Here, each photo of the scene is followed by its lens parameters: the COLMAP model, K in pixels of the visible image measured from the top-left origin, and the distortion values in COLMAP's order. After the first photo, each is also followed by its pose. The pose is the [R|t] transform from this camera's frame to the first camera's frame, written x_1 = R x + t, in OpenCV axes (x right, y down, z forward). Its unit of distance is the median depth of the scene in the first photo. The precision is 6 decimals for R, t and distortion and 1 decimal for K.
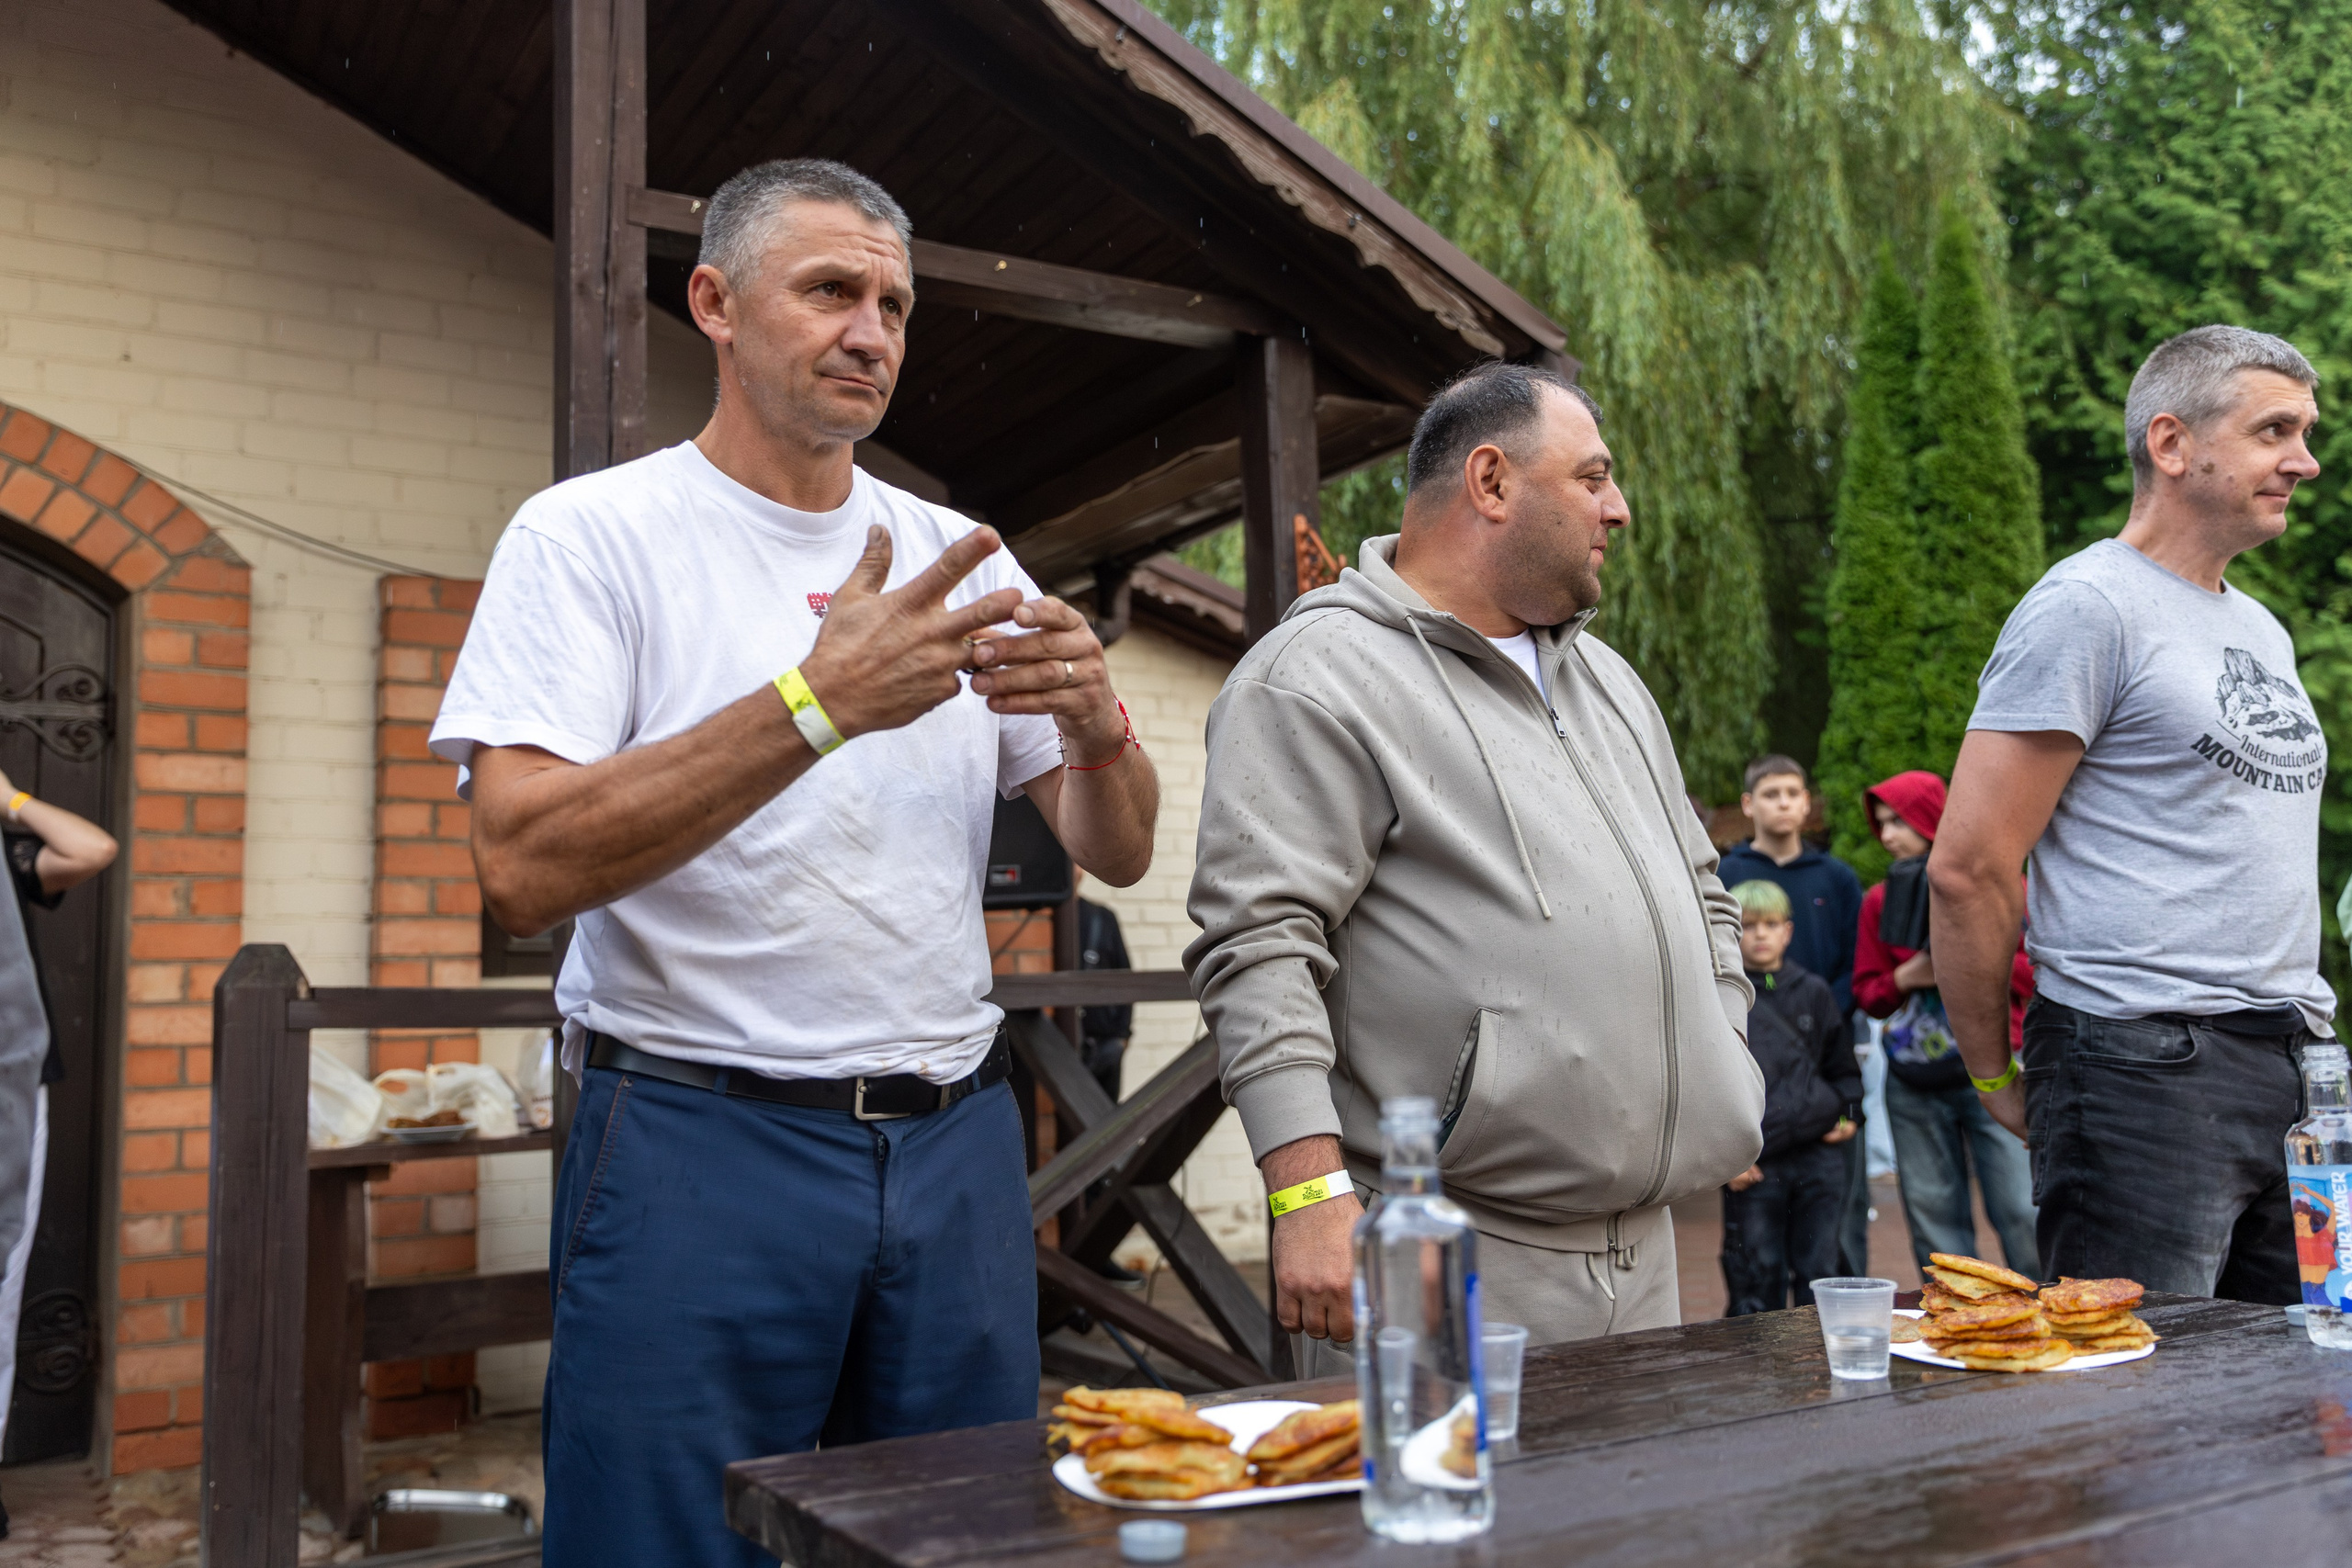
lens RADIAL K [[1934.6, 0, 1176.0], [0, 1934.6, 784.0], [0, 0, 1]] dist [0.000450, 0.023509]
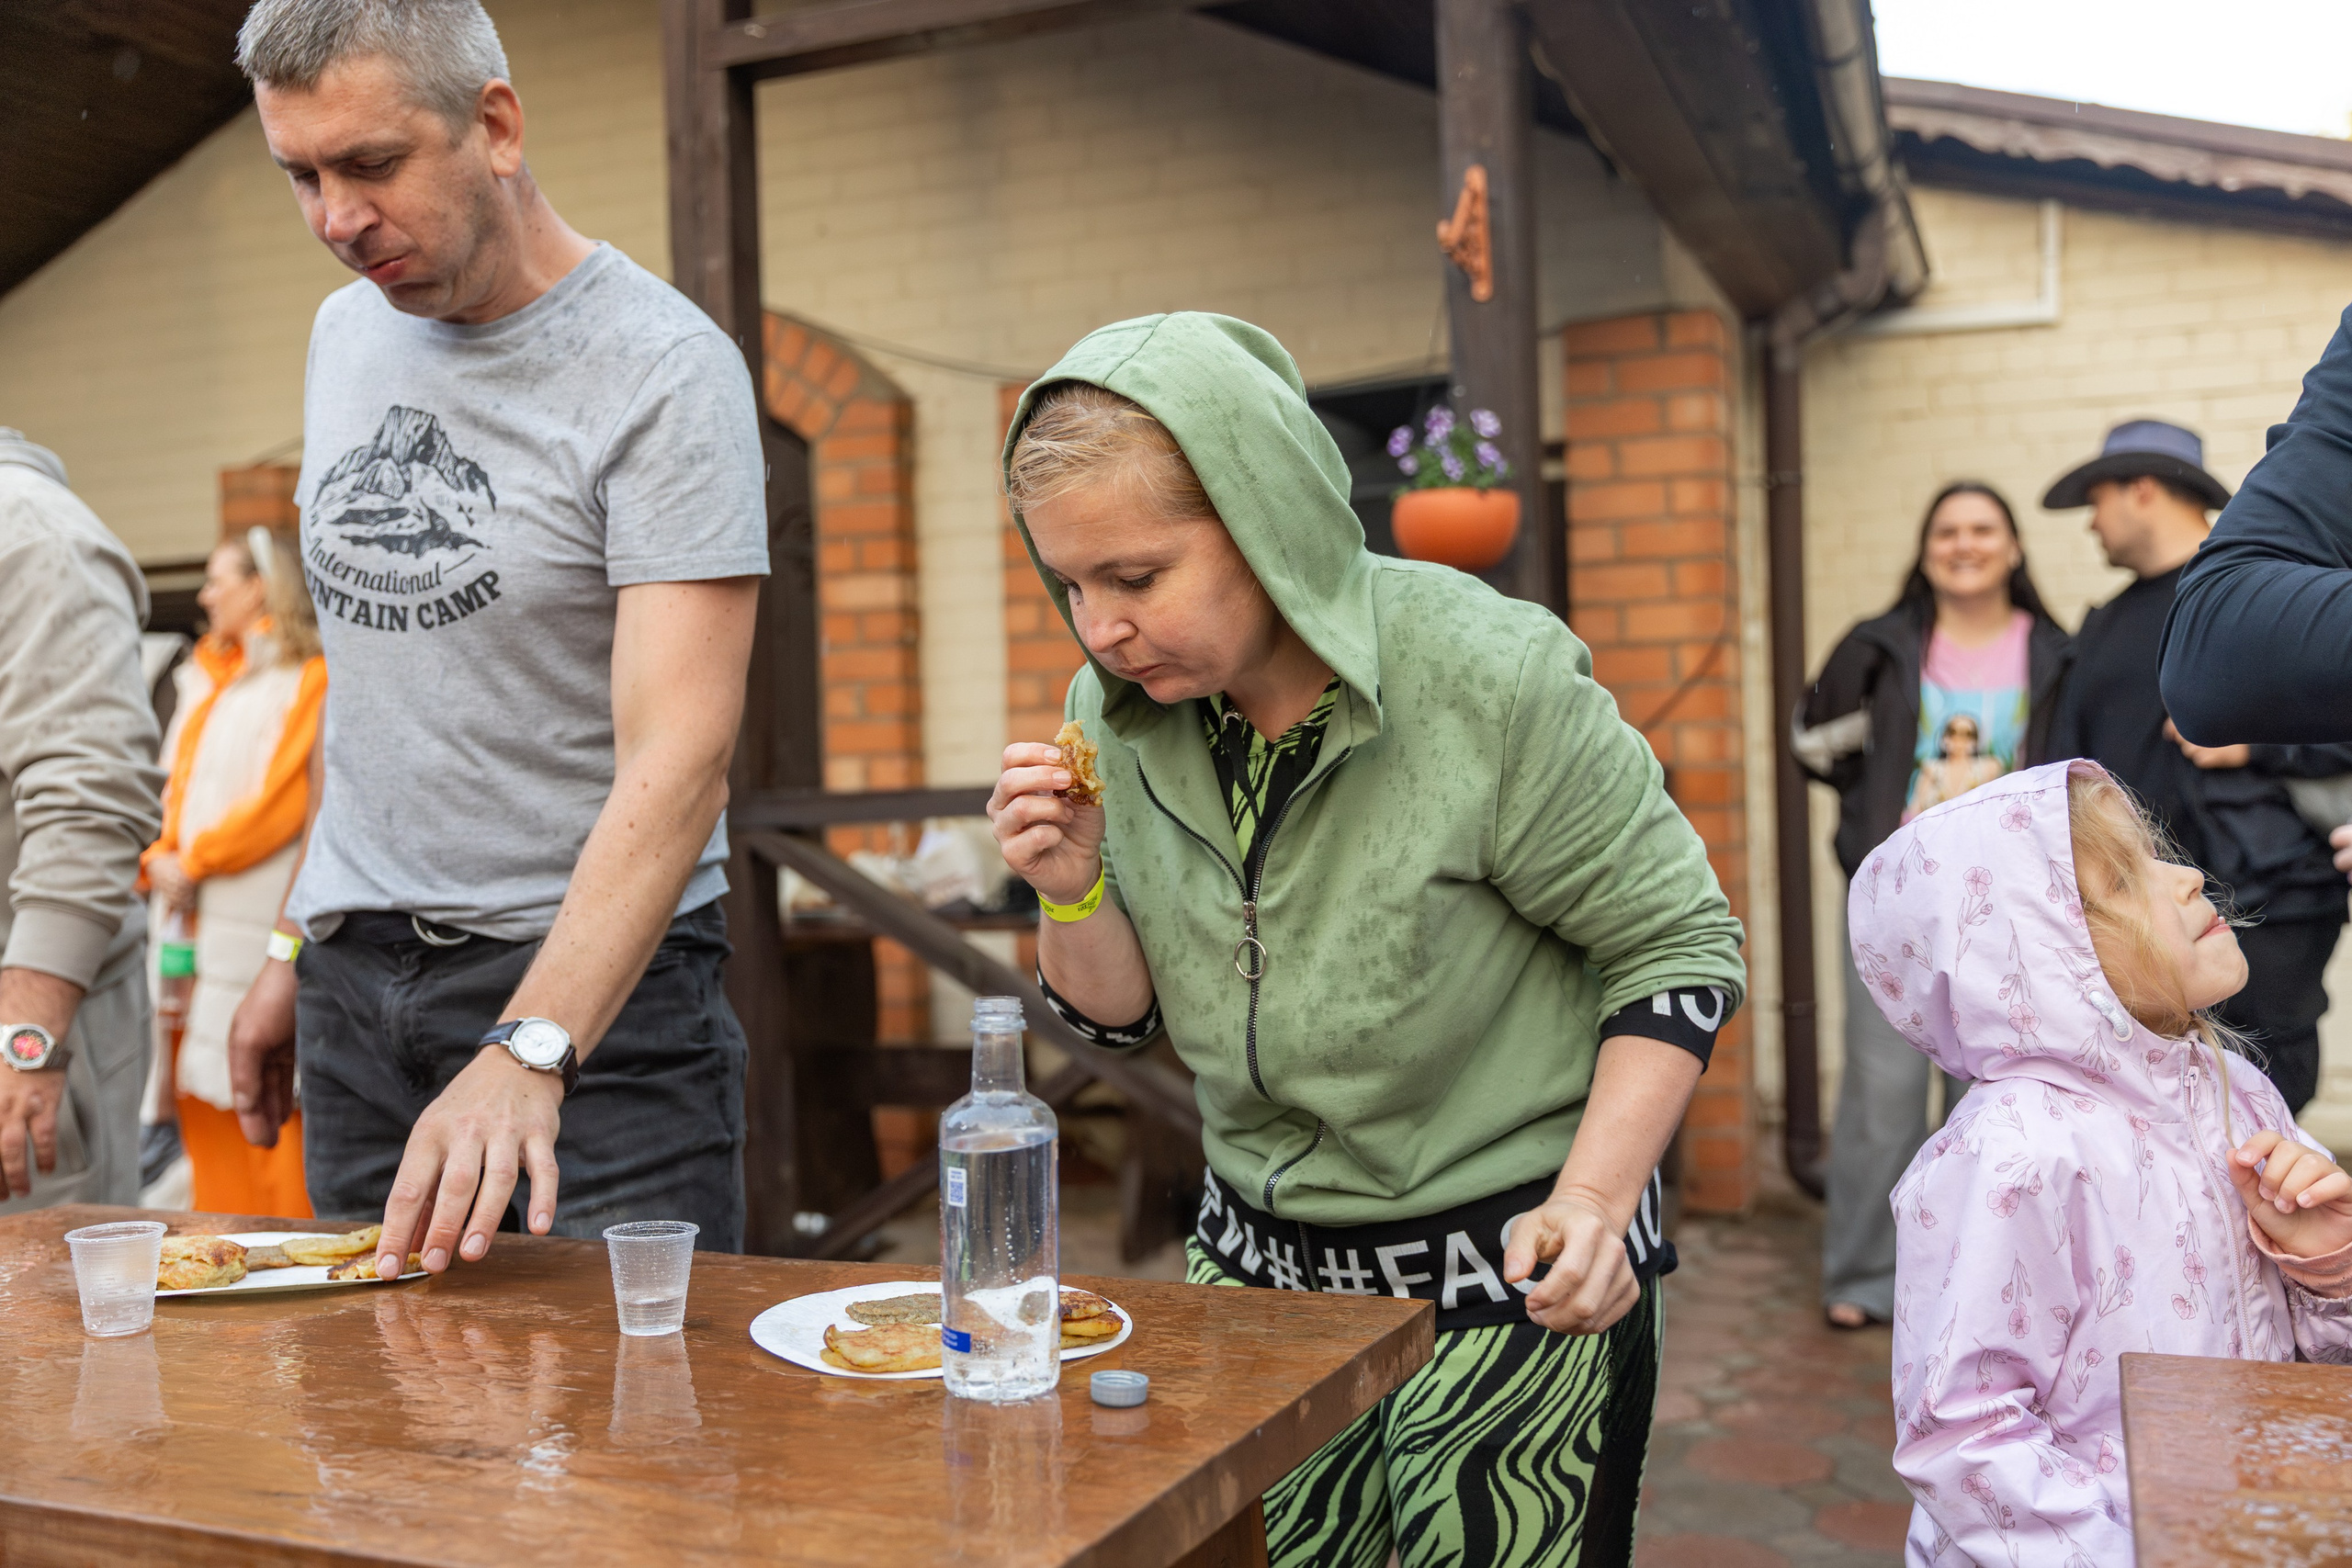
lens RADIAL K [[2279.9, 0, 1177.4], [0, 2279.9, 738.5], [0, 0, 1]] dist [0.119127, -0.314770]
pose [[0.590356, -0.007630, -0.807107, 0.257013], [0.102130, 0.992624, 0.065319, 0.004200], [0.800655, -0.120992, 0.586781, 0.127666]]
